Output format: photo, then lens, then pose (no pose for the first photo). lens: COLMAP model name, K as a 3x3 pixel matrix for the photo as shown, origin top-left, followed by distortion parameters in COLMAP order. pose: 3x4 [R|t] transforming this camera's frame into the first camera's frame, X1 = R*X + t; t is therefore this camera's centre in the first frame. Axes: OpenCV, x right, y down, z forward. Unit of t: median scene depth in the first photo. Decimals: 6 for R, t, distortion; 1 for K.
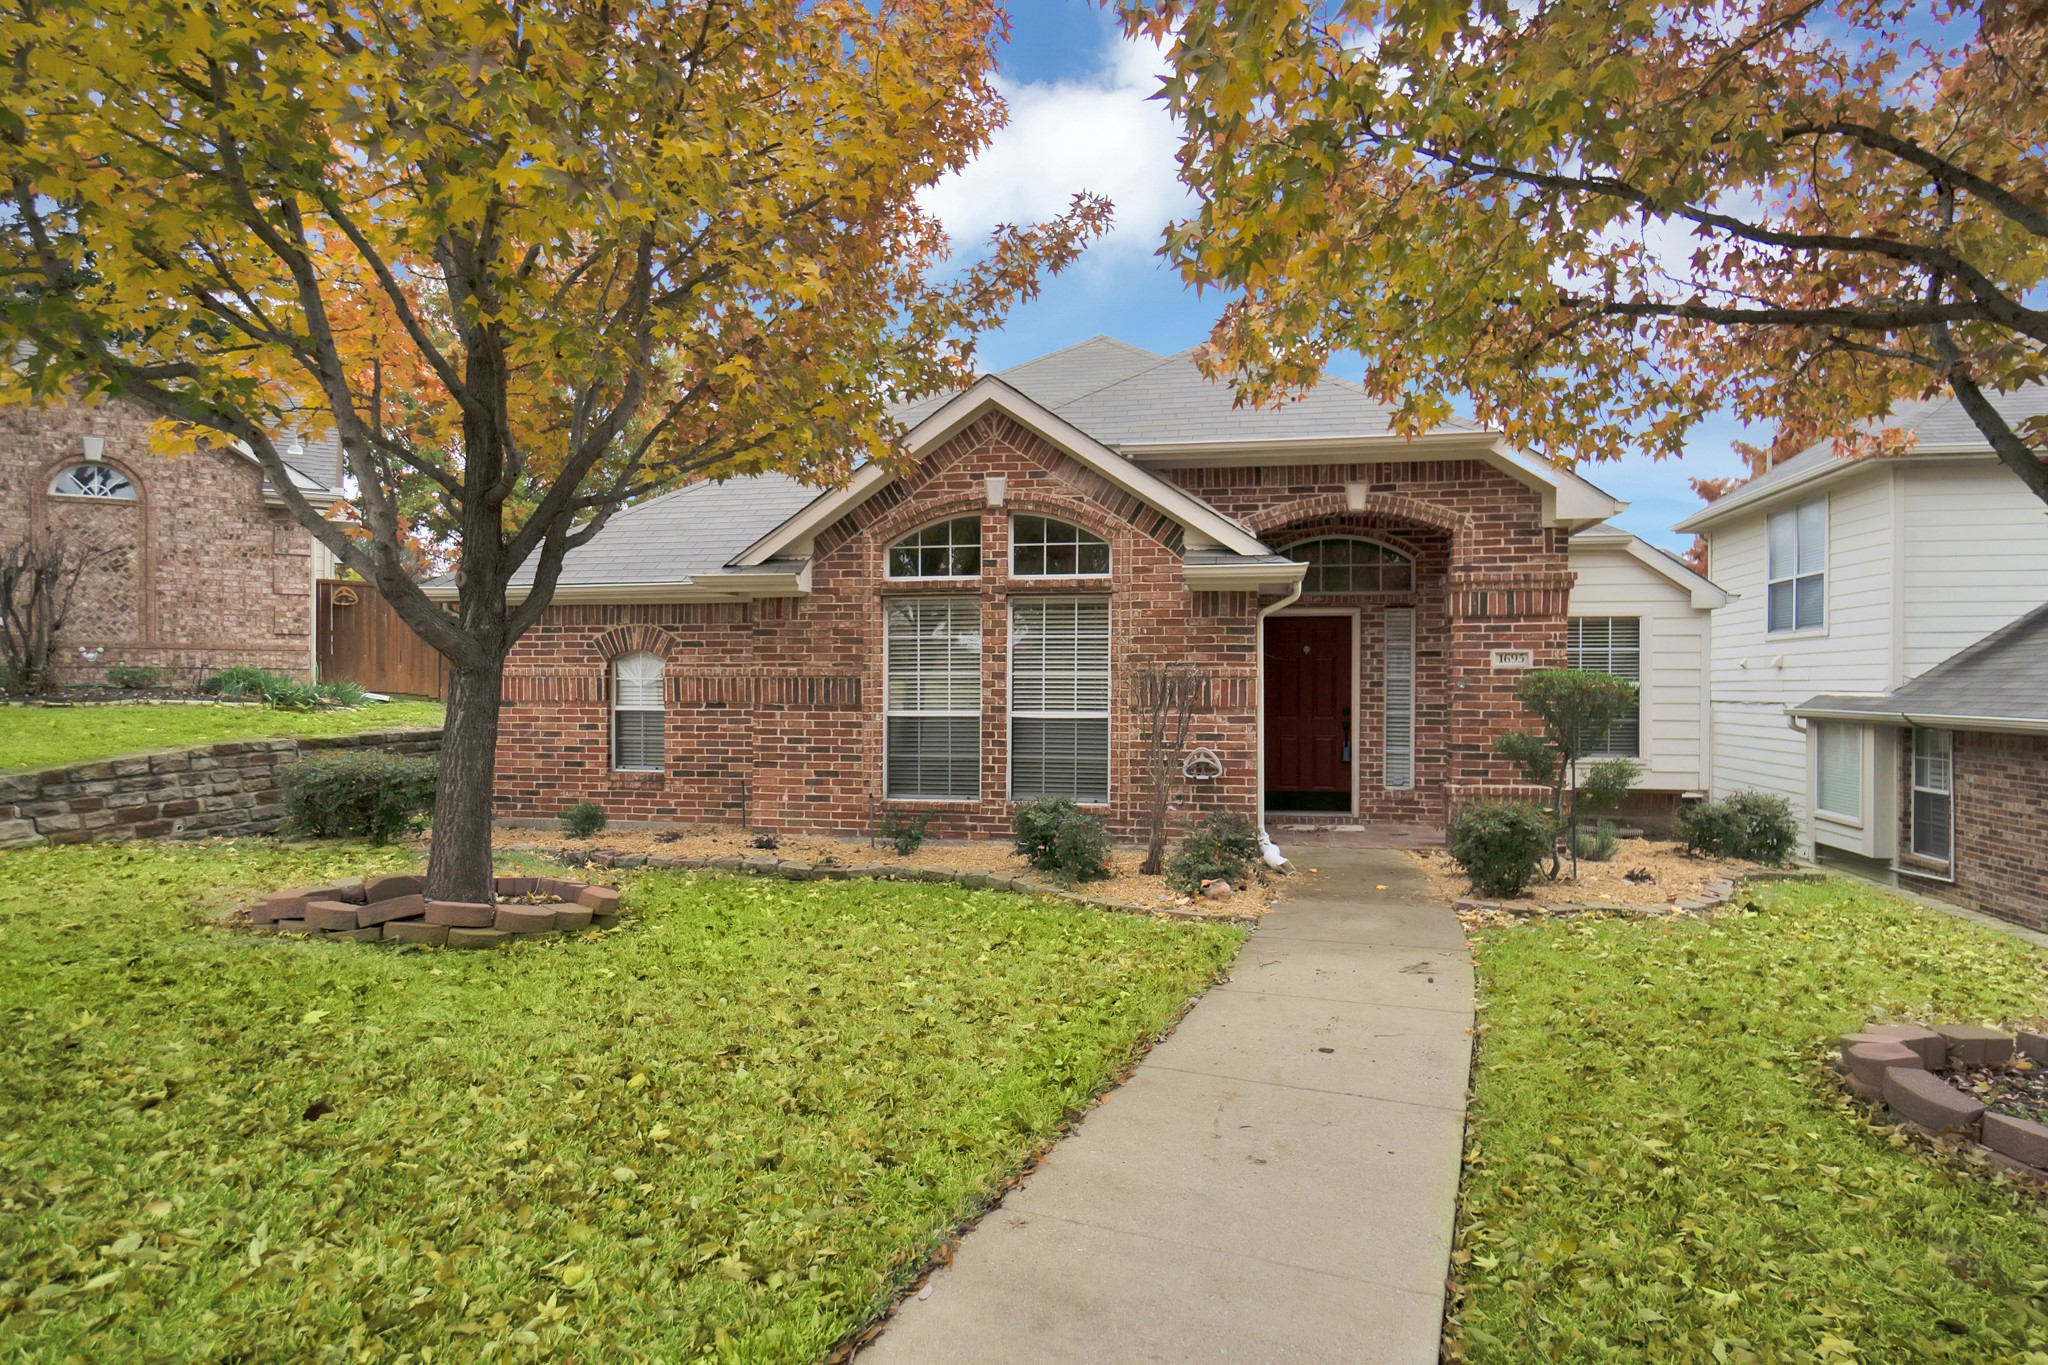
lens RADIAL K [[1122.3, 0, 1024.0], [0, 1122.3, 682.5], [0, 0, 1]] dist [-0.003404, 0.000750]
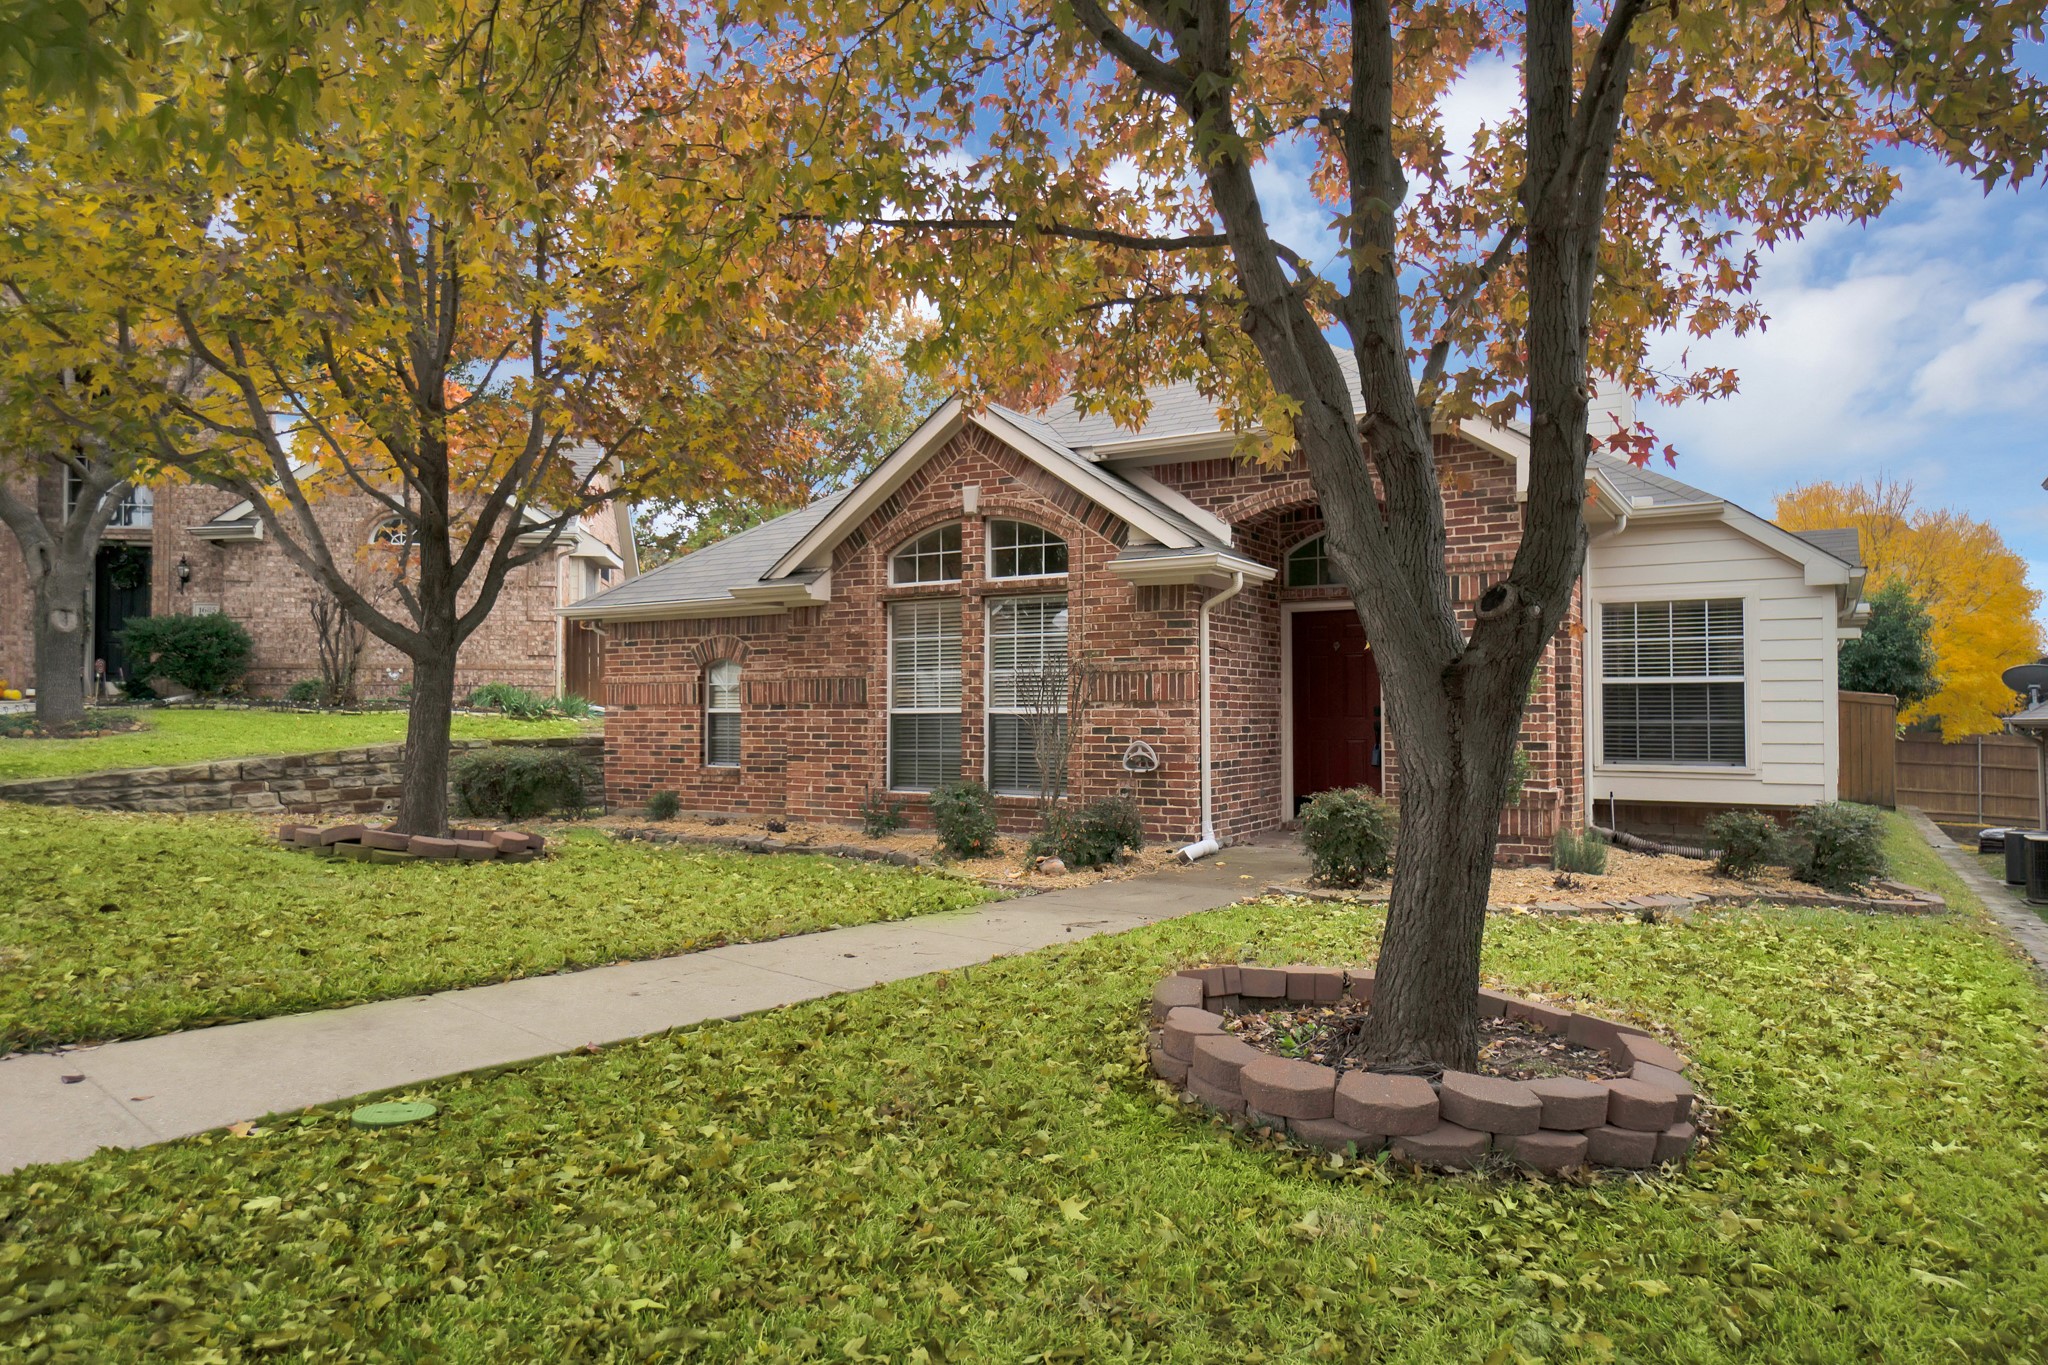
lens RADIAL K [[1302.9, 0, 1024.0], [0, 1302.9, 682.5], [0, 0, 1]] dist [0.040761, -0.000889]
pose [[0.936151, -0.010152, -0.351450, 0.438670], [-0.000139, 0.999572, -0.029243, 0.037003], [0.351597, 0.027425, 0.935750, -0.122618]]
